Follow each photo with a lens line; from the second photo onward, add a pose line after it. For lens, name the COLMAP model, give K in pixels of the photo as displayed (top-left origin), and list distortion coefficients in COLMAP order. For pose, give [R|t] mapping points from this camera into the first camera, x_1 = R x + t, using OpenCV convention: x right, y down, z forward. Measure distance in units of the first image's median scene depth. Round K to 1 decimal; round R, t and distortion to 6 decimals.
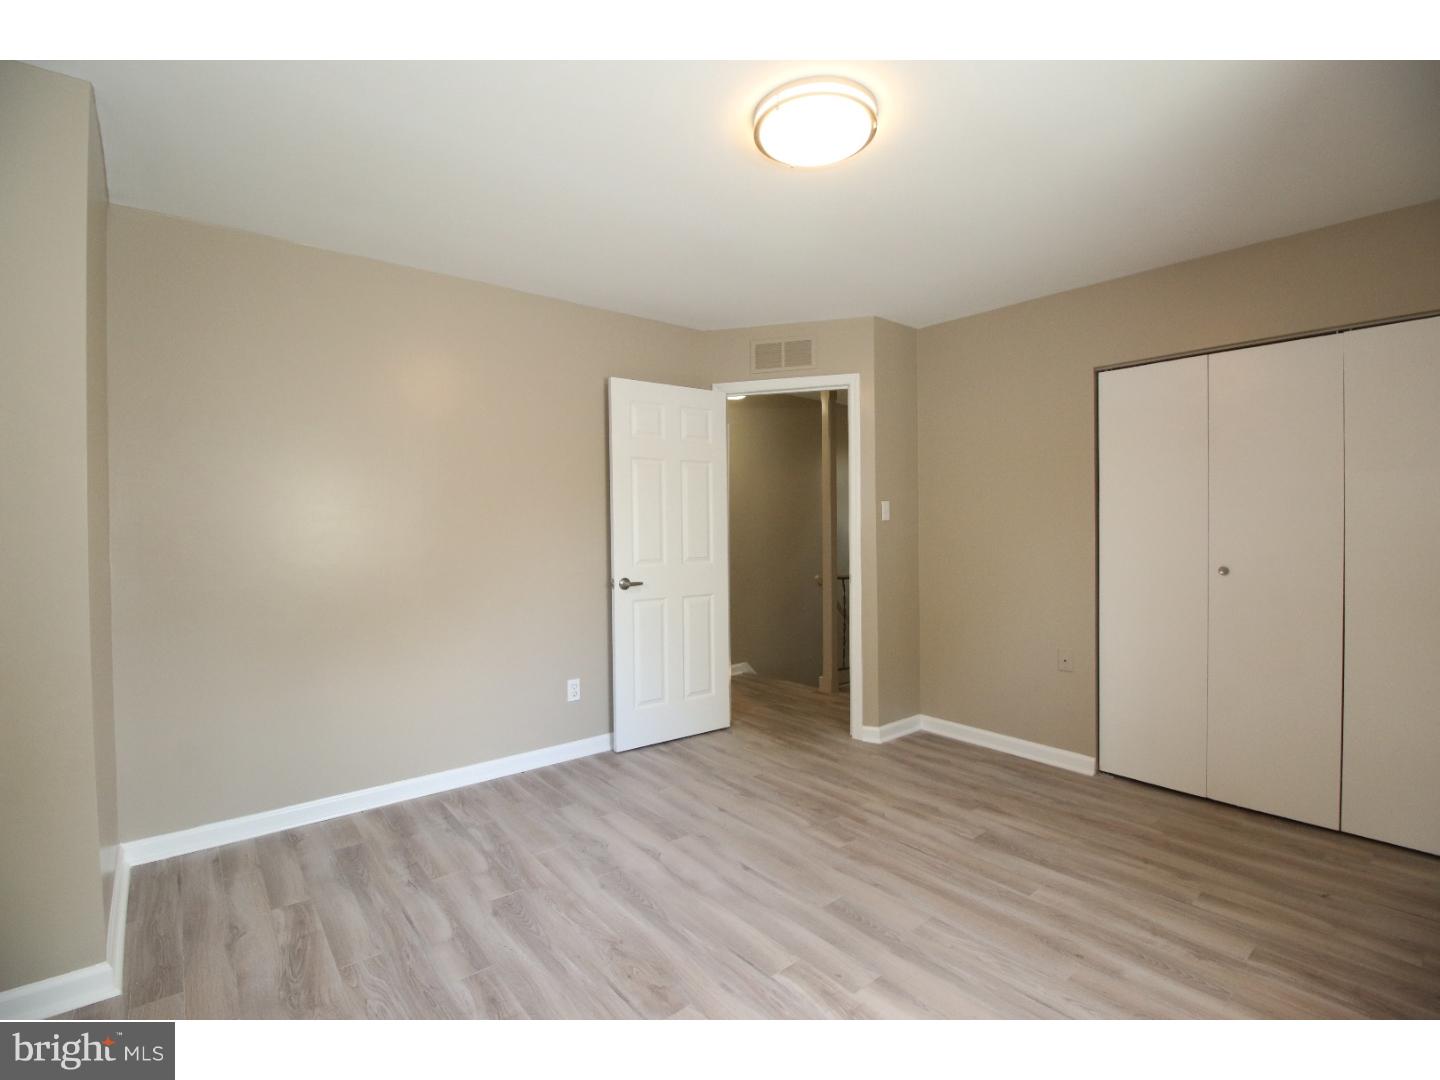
lens RADIAL K [[662.0, 0, 719.2], [0, 662.0, 531.4], [0, 0, 1]] dist [-0.002889, -0.011716]
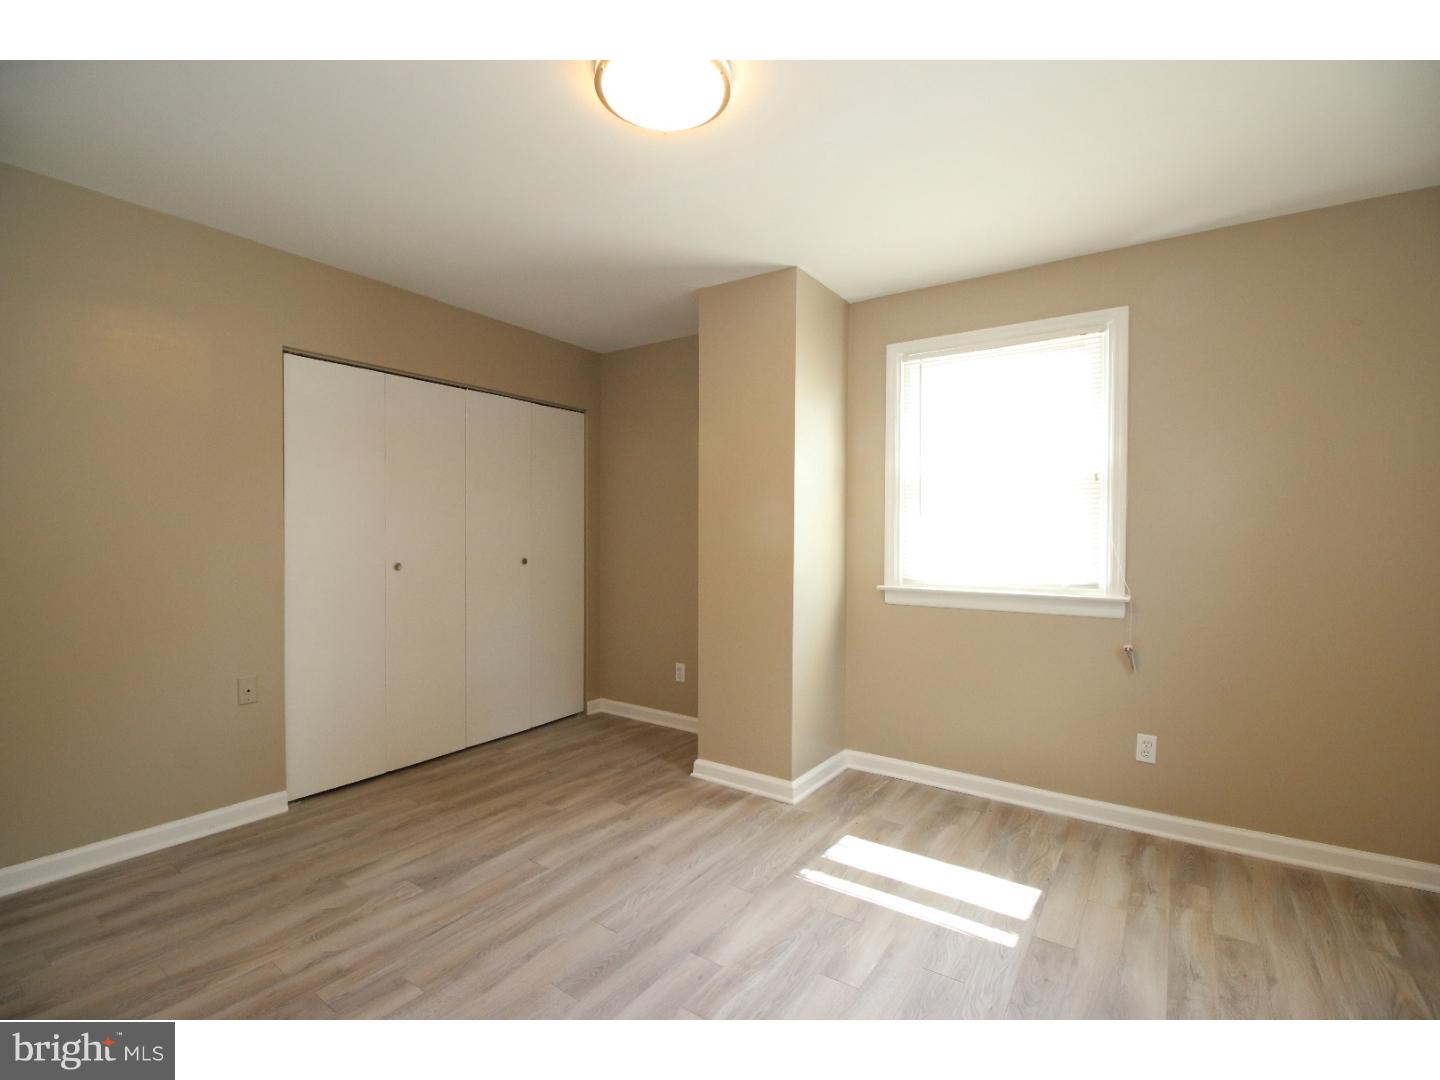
lens RADIAL K [[662.0, 0, 715.8], [0, 662.0, 530.8], [0, 0, 1]] dist [-0.002889, -0.011716]
pose [[-0.279706, 0.004211, 0.960076, -0.585348], [0.002107, 0.999991, -0.003772, 0.003993], [-0.960083, 0.000968, -0.279712, 0.940436]]
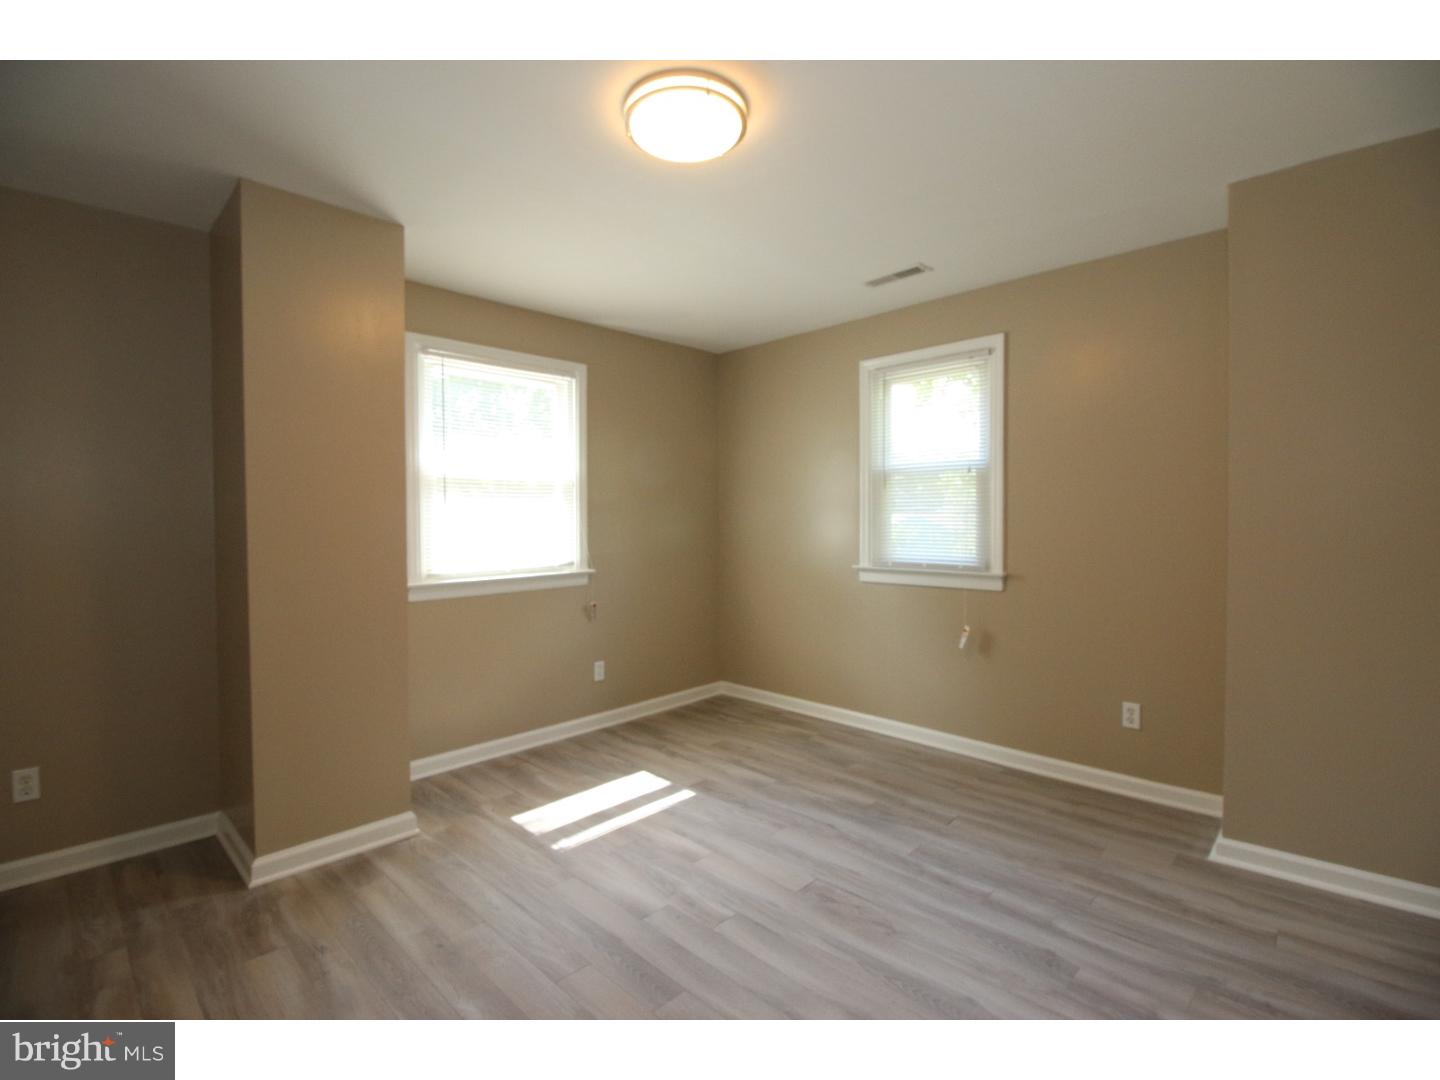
lens RADIAL K [[662.0, 0, 721.8], [0, 662.0, 534.0], [0, 0, 1]] dist [-0.002889, -0.011716]
pose [[-0.992650, 0.016697, -0.119865, 0.174289], [0.013308, 0.999490, 0.029017, -0.015468], [0.120289, 0.027209, -0.992366, 1.592768]]
